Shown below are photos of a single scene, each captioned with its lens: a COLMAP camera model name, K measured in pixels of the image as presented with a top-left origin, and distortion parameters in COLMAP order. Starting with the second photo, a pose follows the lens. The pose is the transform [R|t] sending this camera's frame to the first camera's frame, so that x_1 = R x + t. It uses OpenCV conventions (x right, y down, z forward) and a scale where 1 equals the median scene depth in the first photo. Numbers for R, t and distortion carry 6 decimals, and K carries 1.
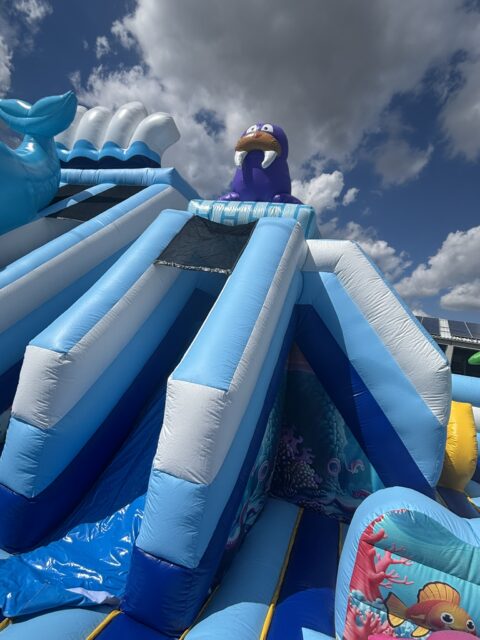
lens RADIAL K [[331.5, 0, 237.7], [0, 331.5, 323.8], [0, 0, 1]] dist [-0.006339, 0.001314]
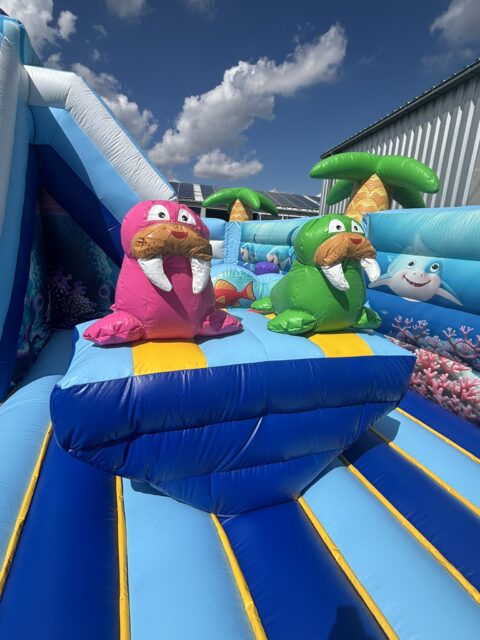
lens RADIAL K [[331.5, 0, 236.5], [0, 331.5, 316.8], [0, 0, 1]] dist [-0.006339, 0.001314]
pose [[0.785283, -0.269714, 0.557301, -0.028611], [0.070399, 0.933186, 0.352431, 0.118487], [-0.615121, -0.237525, 0.751803, -0.221703]]
